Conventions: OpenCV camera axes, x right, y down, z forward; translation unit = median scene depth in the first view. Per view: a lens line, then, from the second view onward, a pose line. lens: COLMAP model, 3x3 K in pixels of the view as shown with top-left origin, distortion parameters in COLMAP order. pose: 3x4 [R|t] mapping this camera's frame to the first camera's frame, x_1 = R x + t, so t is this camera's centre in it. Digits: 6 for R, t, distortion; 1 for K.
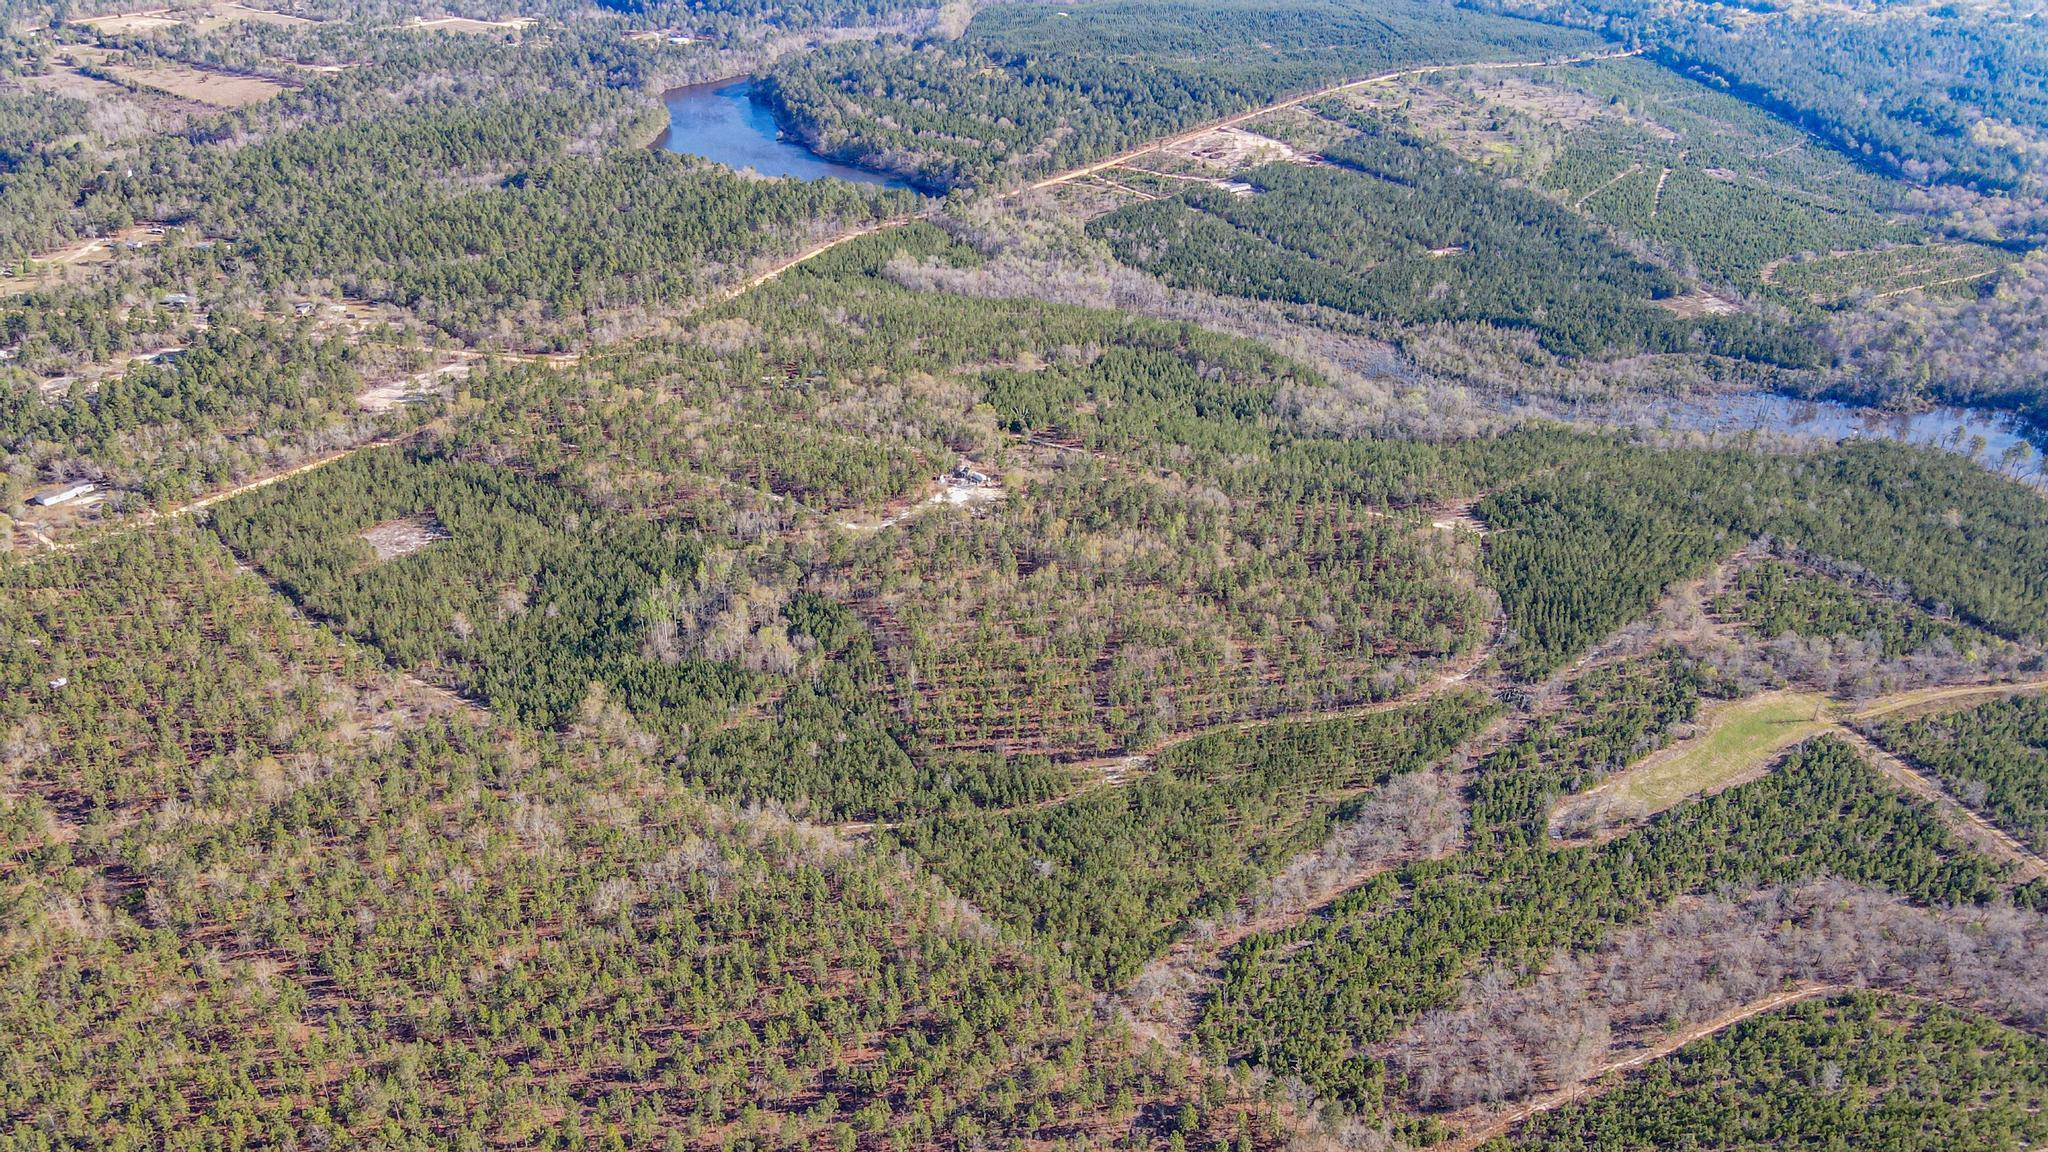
lens RADIAL K [[1485.3, 0, 1024.0], [0, 1485.3, 576.0], [0, 0, 1]] dist [0.003597, 0.019579]
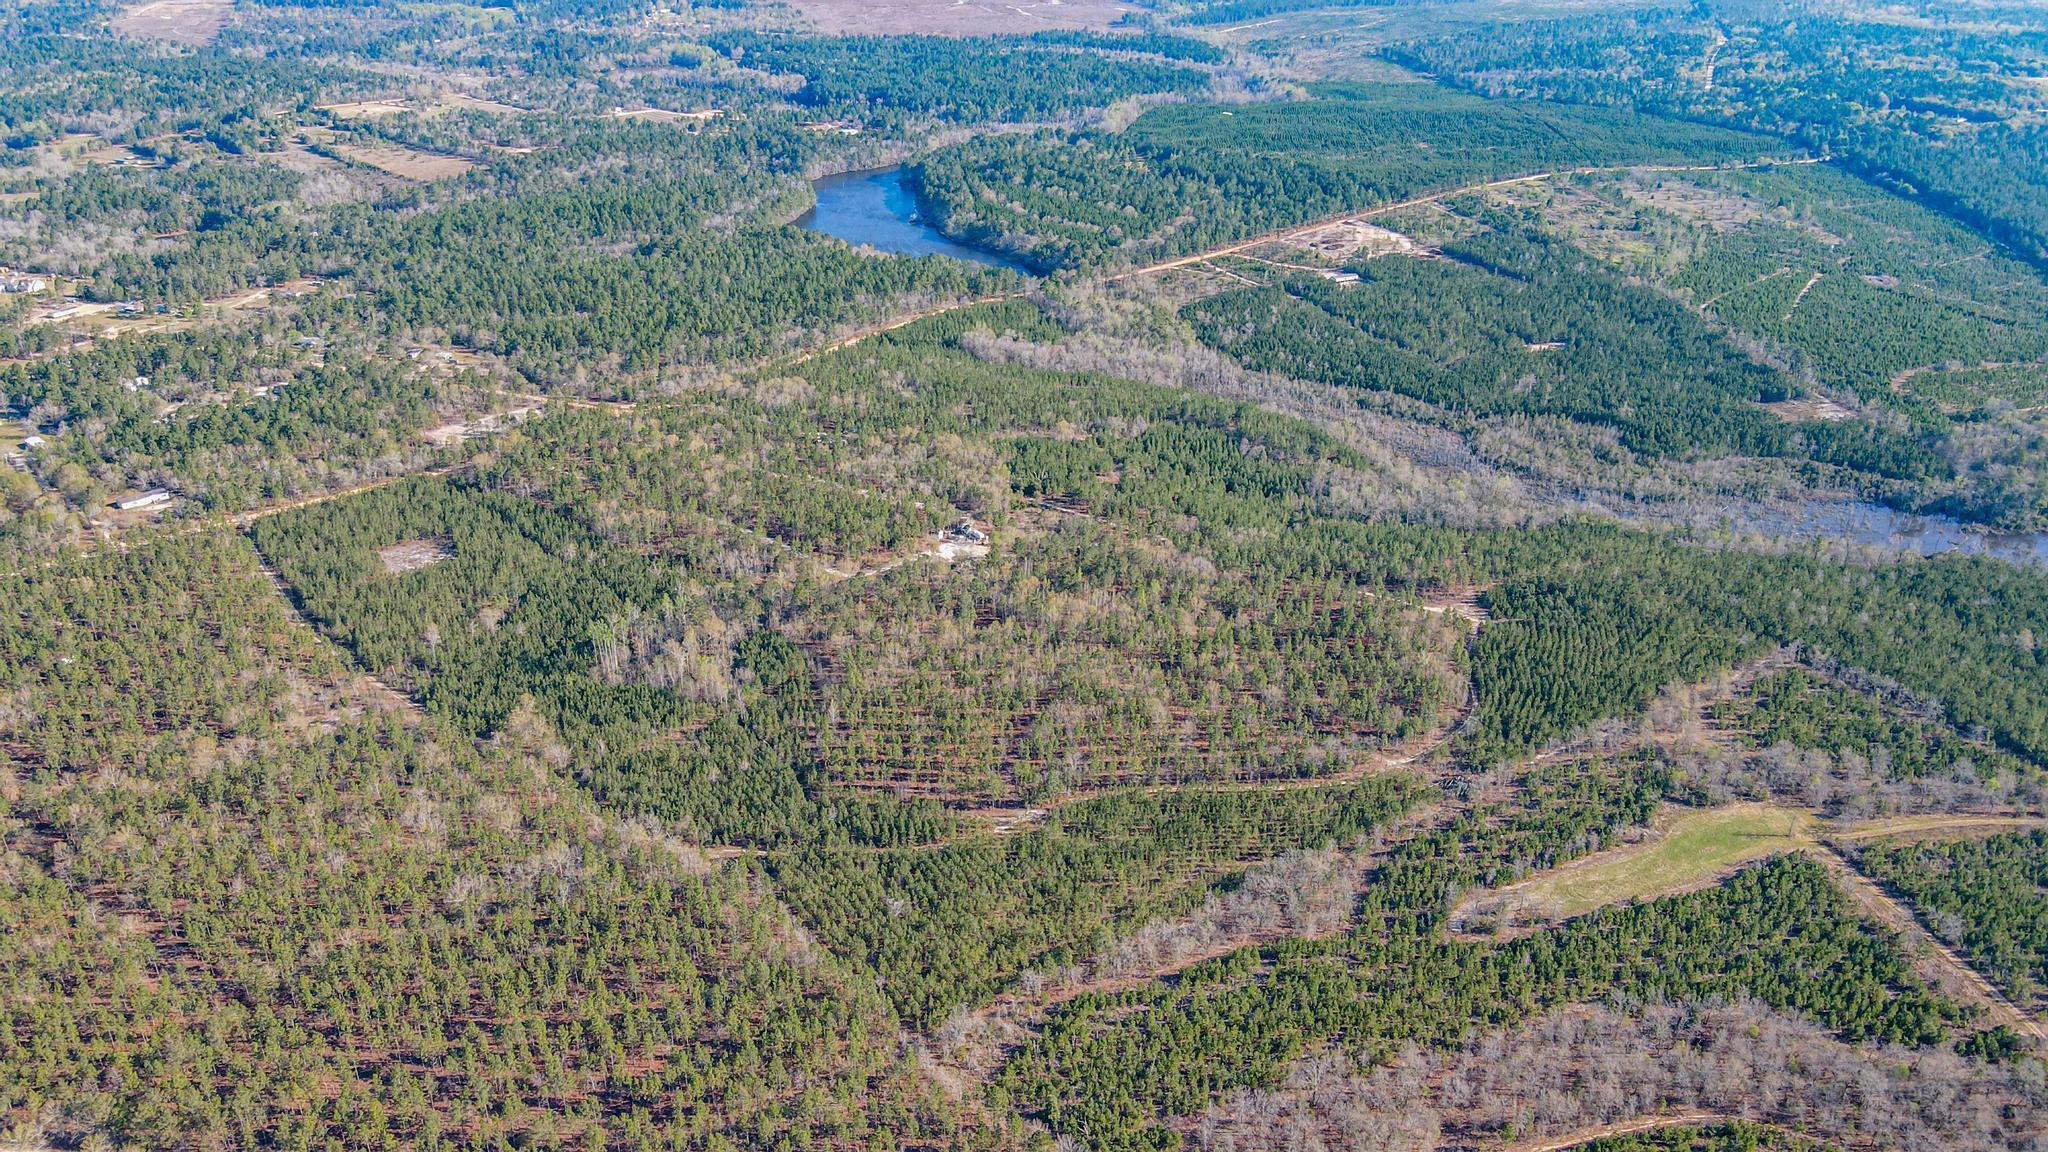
lens RADIAL K [[1485.3, 0, 1024.0], [0, 1485.3, 576.0], [0, 0, 1]] dist [0.003597, 0.019579]
pose [[0.986906, 0.060209, -0.149637, 0.155518], [-0.070299, 0.995530, -0.063071, 0.022673], [0.145171, 0.072765, 0.986727, 0.013989]]
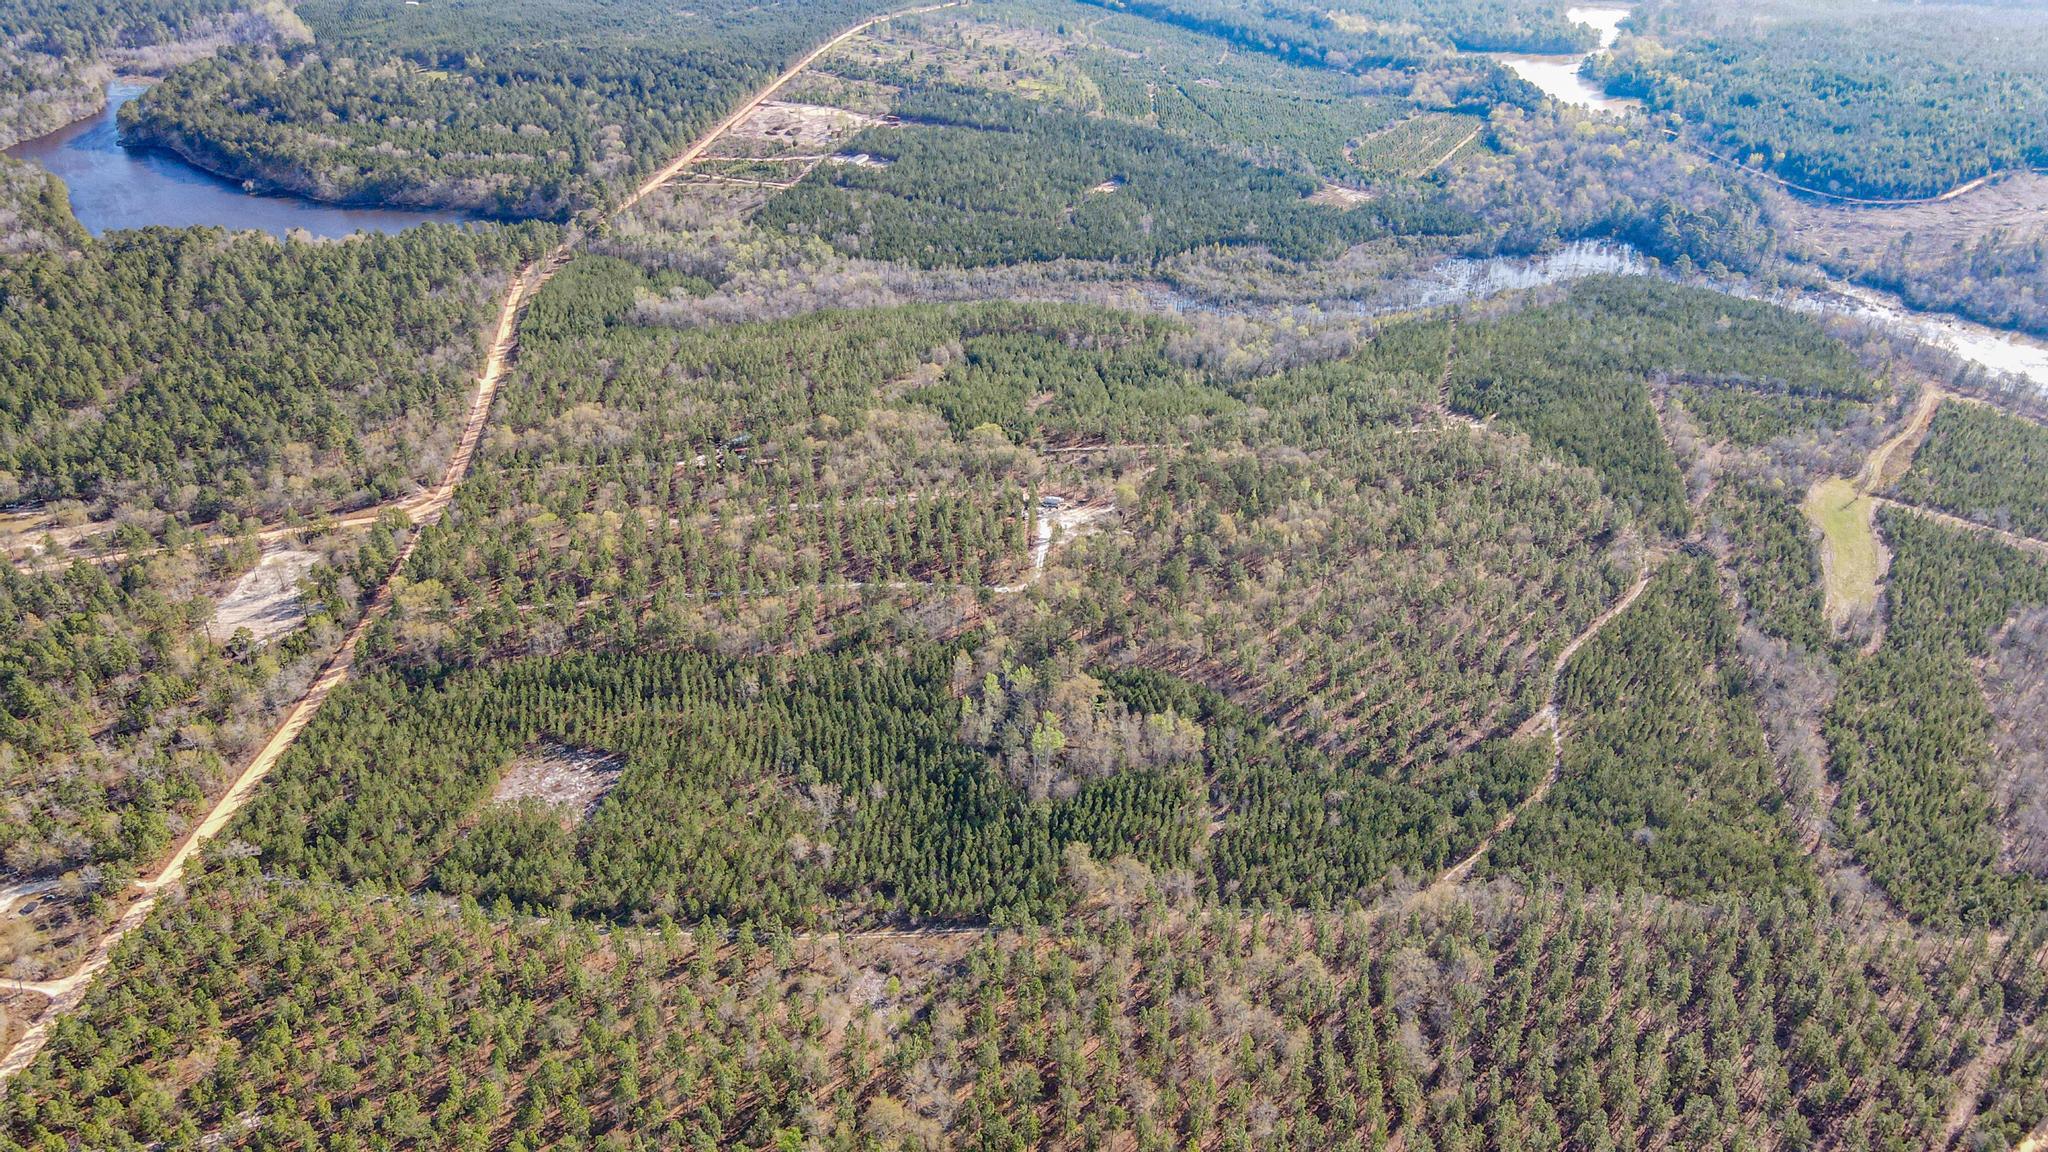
lens RADIAL K [[1485.3, 0, 1024.0], [0, 1485.3, 576.0], [0, 0, 1]] dist [0.003597, 0.019579]
pose [[0.828751, -0.287504, 0.480118, -0.501160], [0.275829, 0.956345, 0.096558, -0.116363], [-0.486919, 0.052408, 0.871873, 0.225524]]
